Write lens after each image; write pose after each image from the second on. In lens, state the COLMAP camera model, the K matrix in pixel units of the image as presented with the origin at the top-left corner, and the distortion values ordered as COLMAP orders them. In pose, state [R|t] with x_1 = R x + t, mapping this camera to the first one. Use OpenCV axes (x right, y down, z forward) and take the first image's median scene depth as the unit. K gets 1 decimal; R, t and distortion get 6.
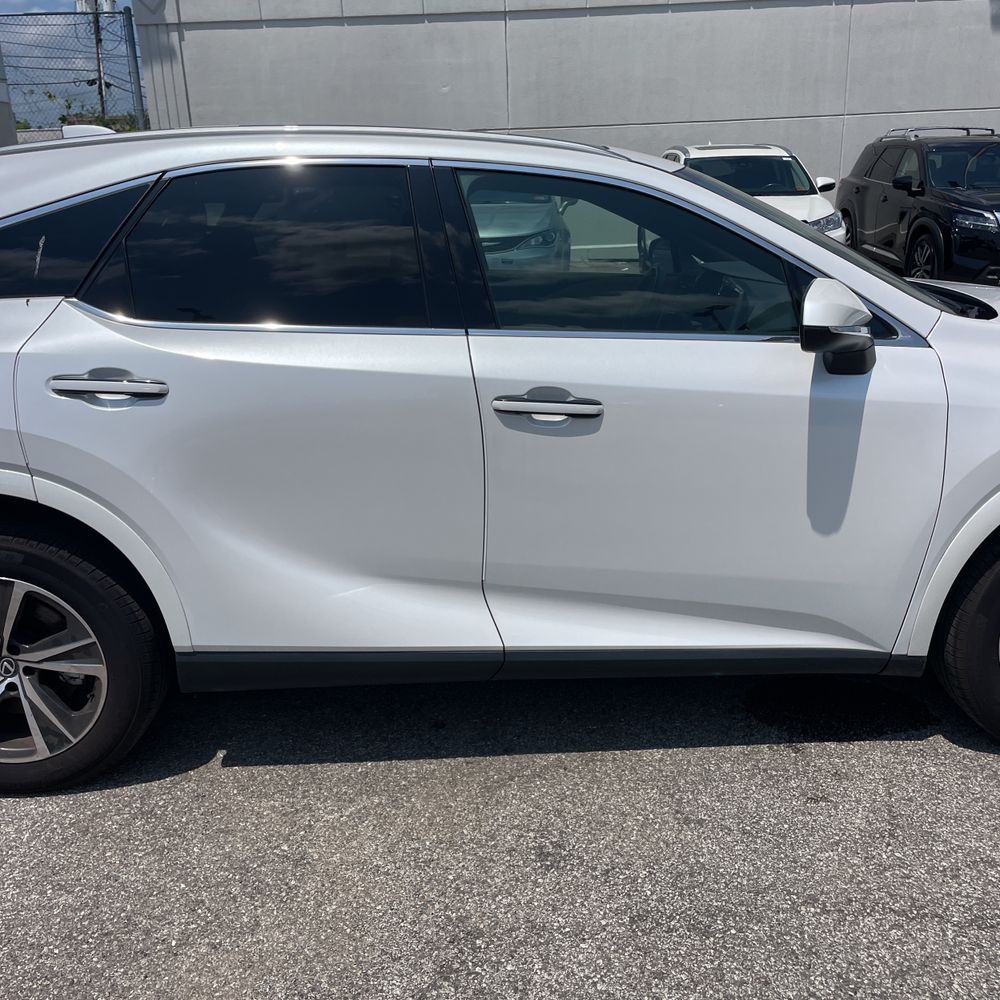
lens RADIAL K [[1020.9, 0, 509.4], [0, 1020.9, 502.4], [0, 0, 1]] dist [0.032715, 0.000000]
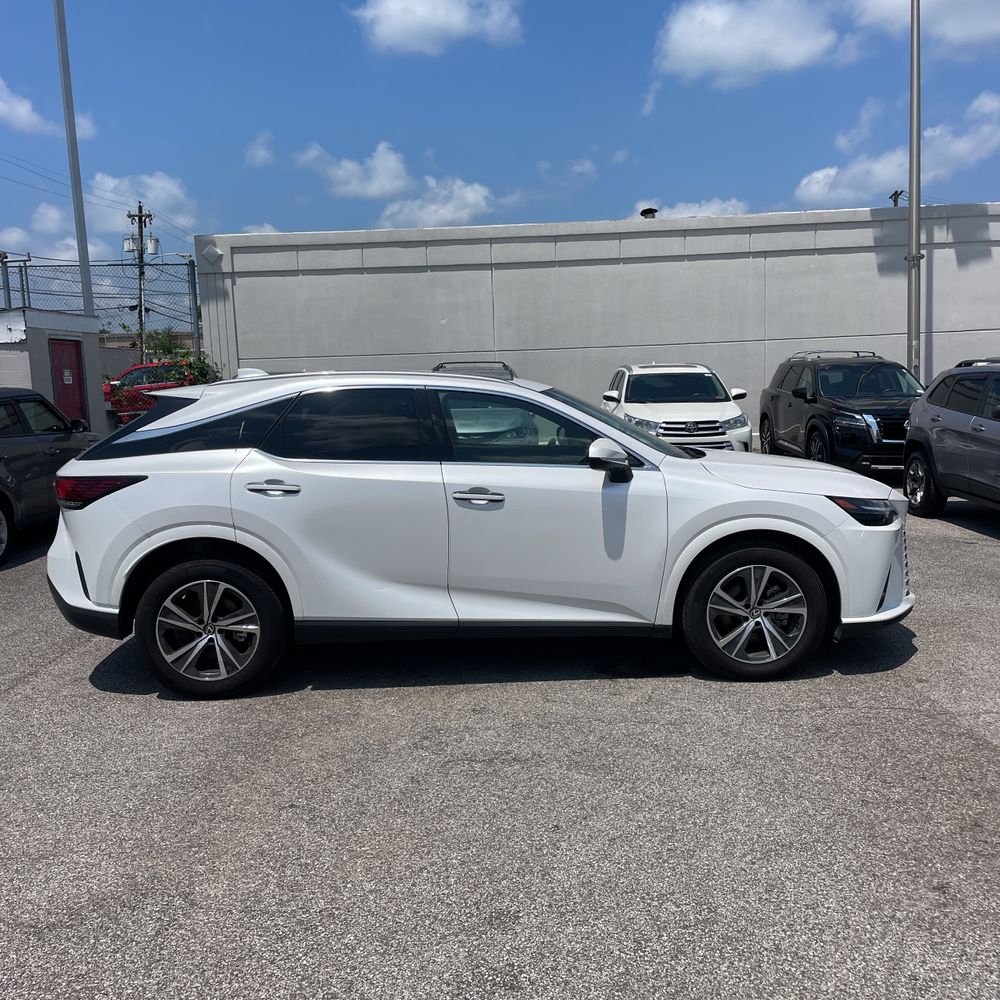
lens RADIAL K [[1020.9, 0, 513.6], [0, 1020.9, 493.8], [0, 0, 1]] dist [0.032715, 0.000000]
pose [[0.999986, -0.002540, 0.004538, 0.085851], [0.003399, 0.979657, -0.200650, 0.277194], [-0.003936, 0.200663, 0.979652, -0.918418]]
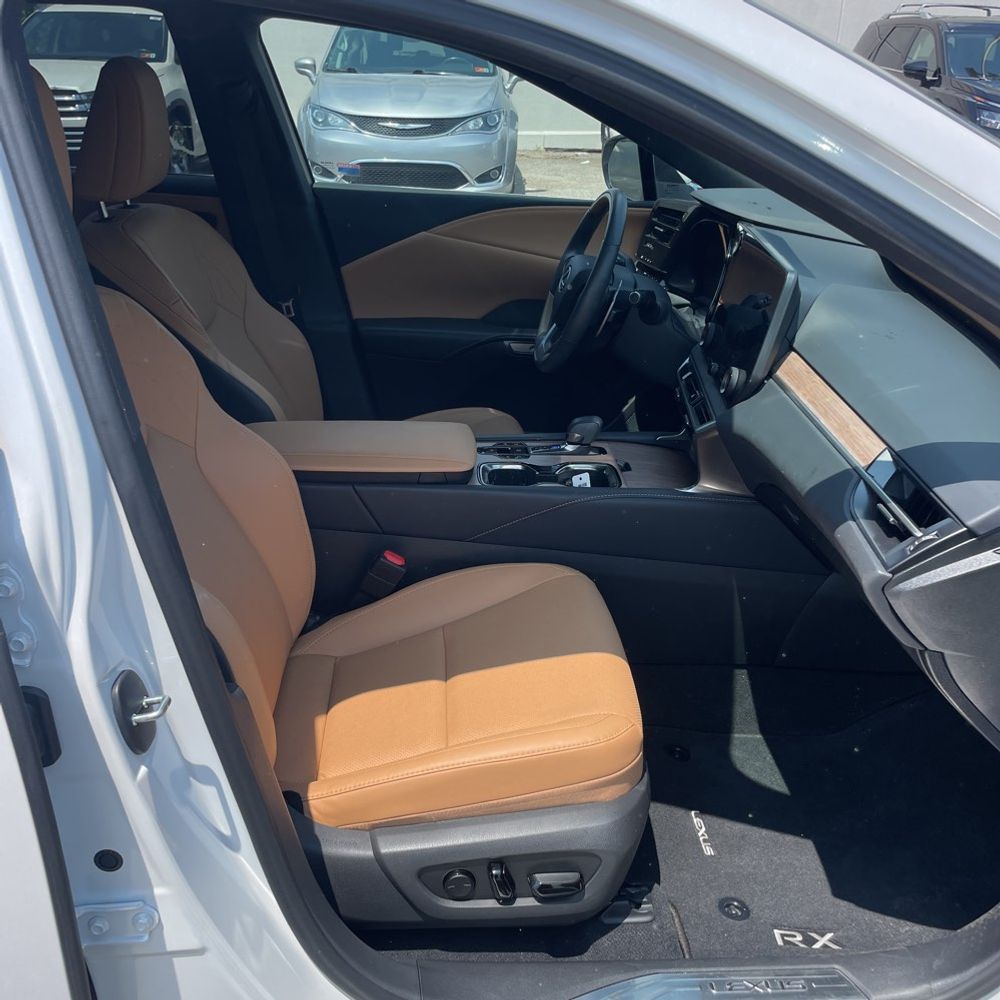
lens RADIAL K [[1020.9, 0, 520.0], [0, 1020.9, 492.9], [0, 0, 1]] dist [0.032715, 0.000000]
pose [[0.998513, 0.018850, 0.051147, 0.095979], [-0.023710, 0.995084, 0.096149, -0.167242], [-0.049084, -0.097219, 0.994052, 0.609802]]
